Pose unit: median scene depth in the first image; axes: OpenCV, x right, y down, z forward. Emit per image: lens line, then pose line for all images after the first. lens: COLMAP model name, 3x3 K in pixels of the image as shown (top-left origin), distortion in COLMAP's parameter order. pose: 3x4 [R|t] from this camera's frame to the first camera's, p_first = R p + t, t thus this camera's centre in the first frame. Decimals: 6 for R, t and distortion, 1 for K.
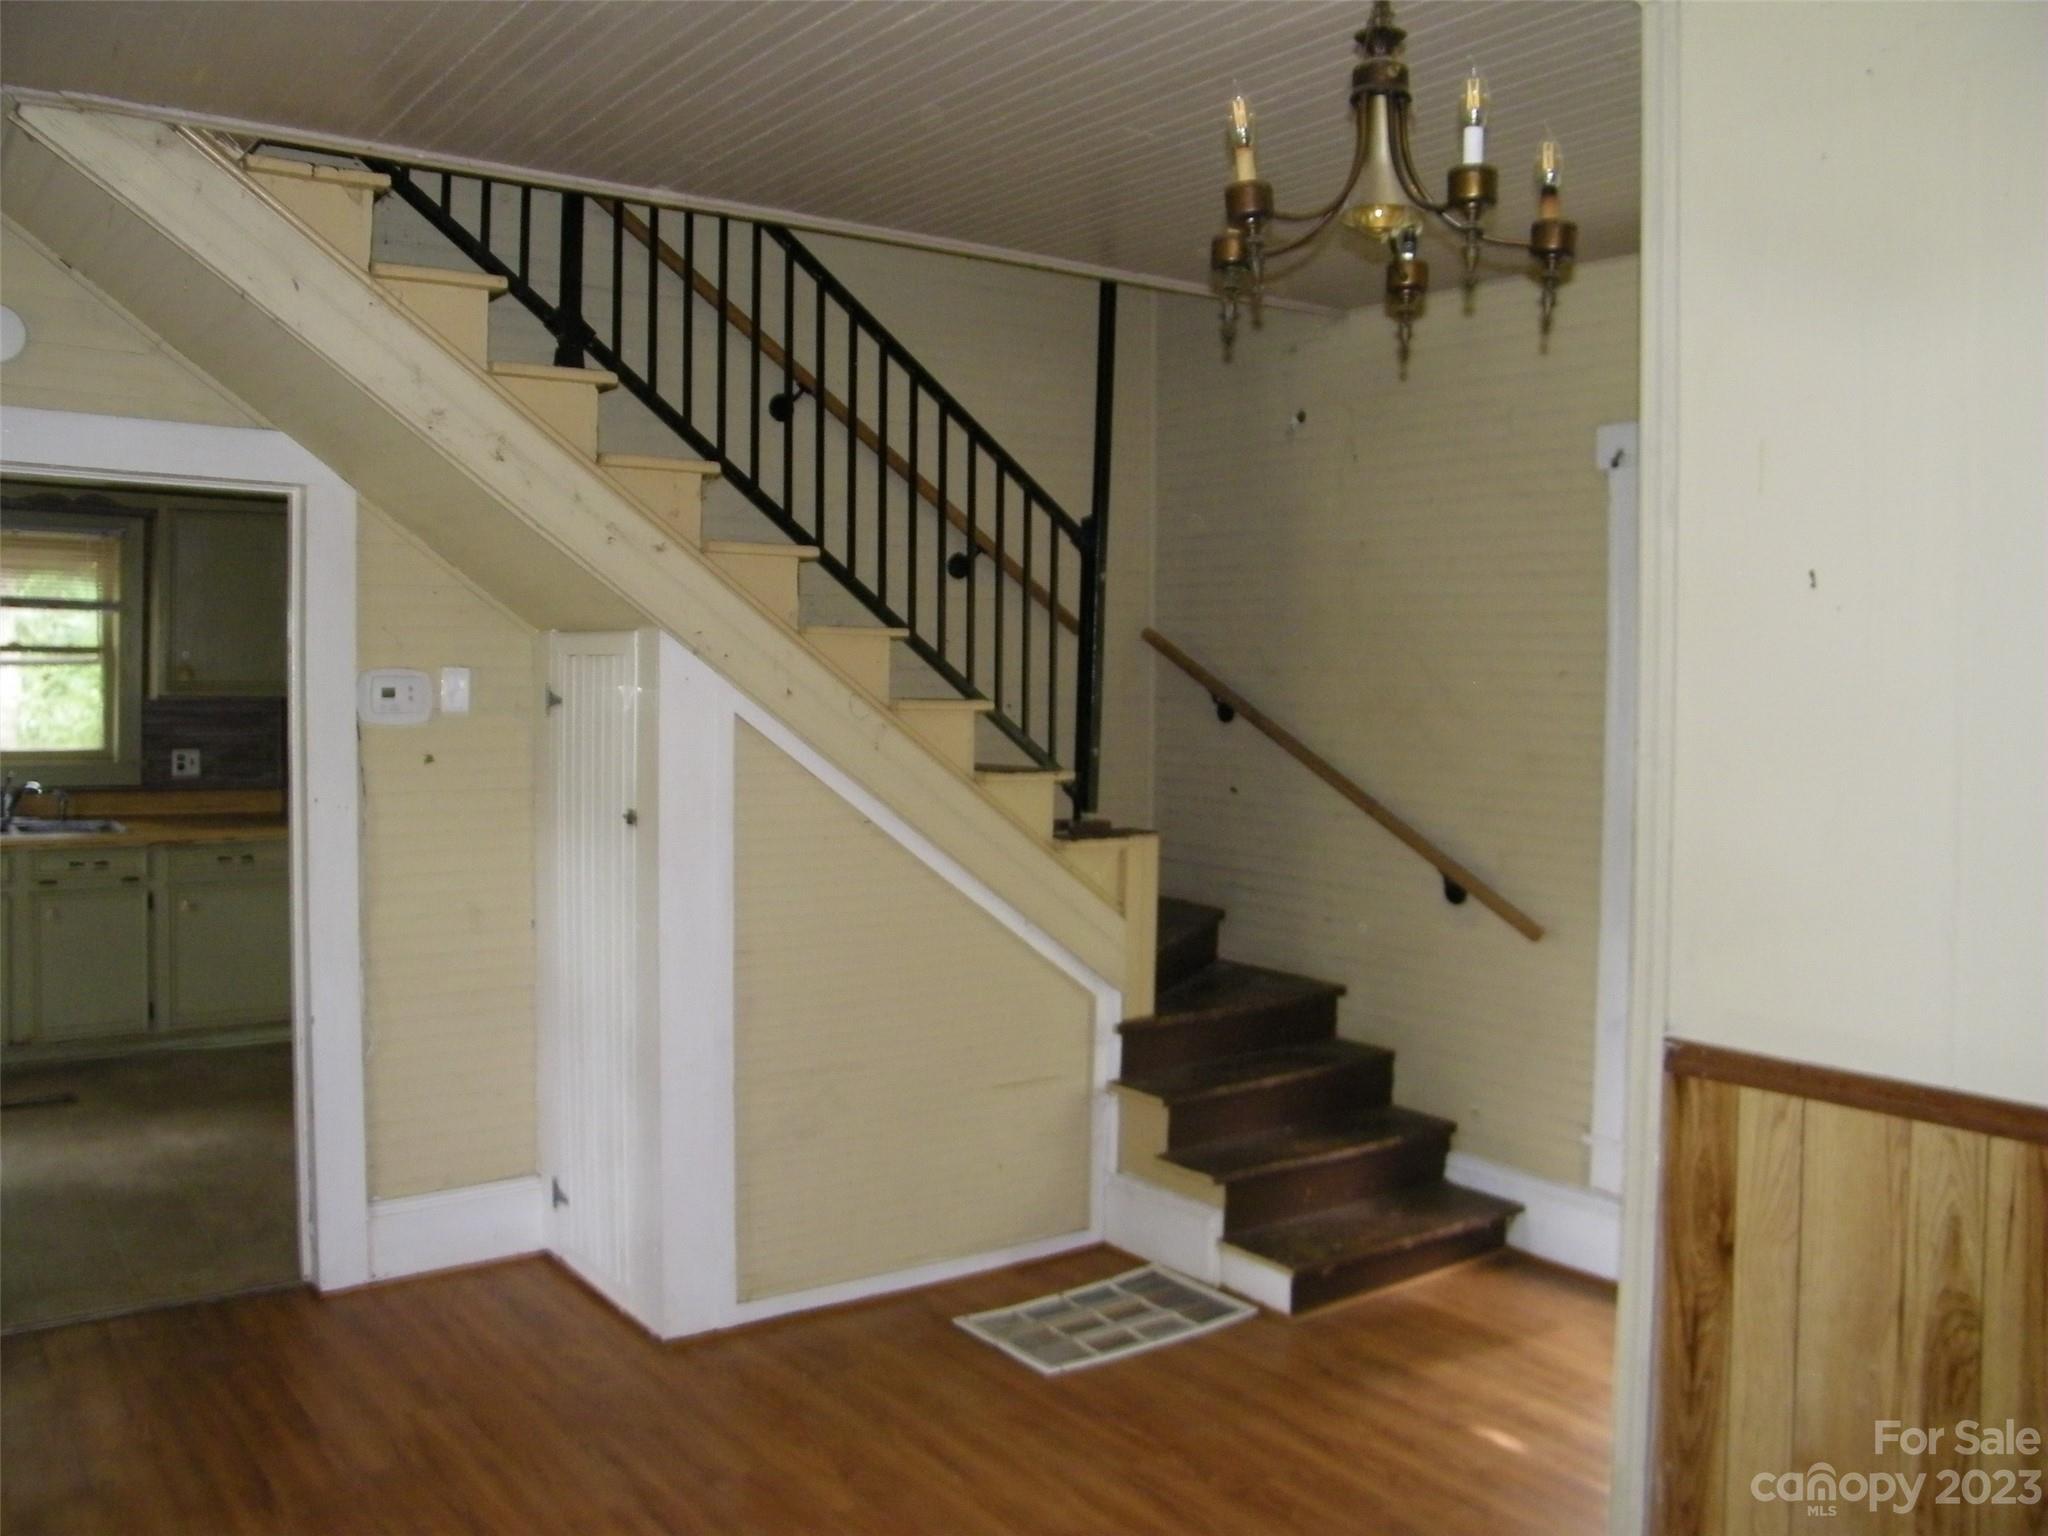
lens RADIAL K [[1701.6, 0, 1013.0], [0, 1701.6, 708.2], [0, 0, 1]] dist [-0.198906, 0.158213]
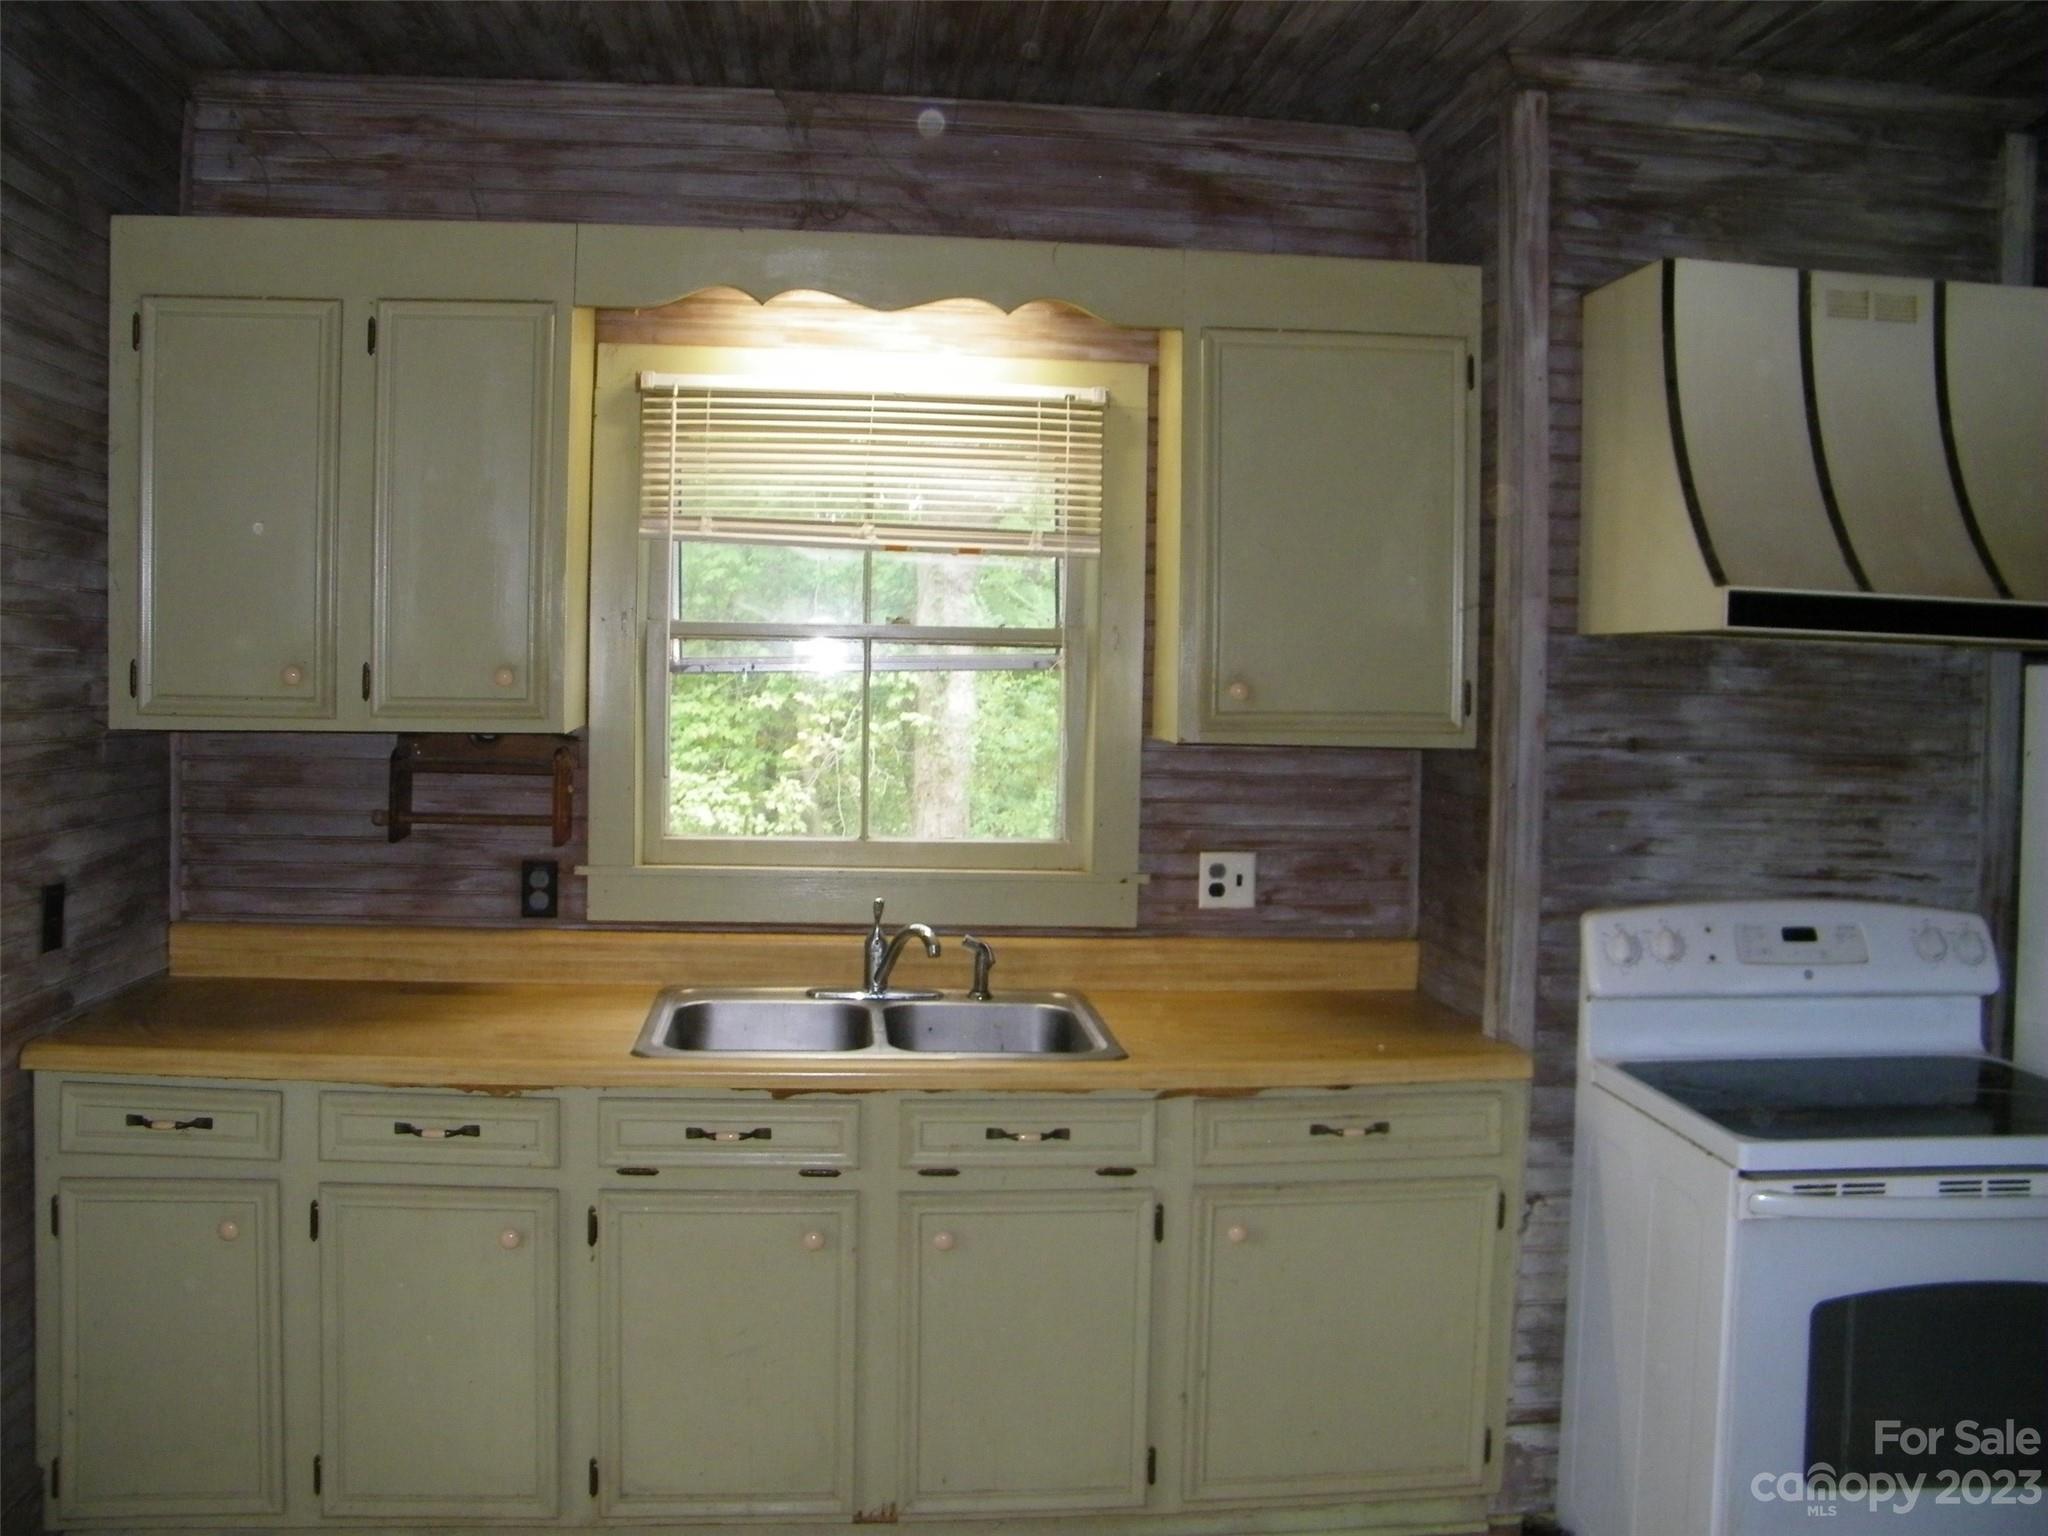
lens RADIAL K [[1701.6, 0, 1013.0], [0, 1701.6, 708.2], [0, 0, 1]] dist [-0.198906, 0.158213]
pose [[0.858446, 0.012823, -0.512744, -0.306802], [-0.019818, 0.999770, -0.008177, -0.011880], [0.512521, 0.017182, 0.858503, 0.541152]]
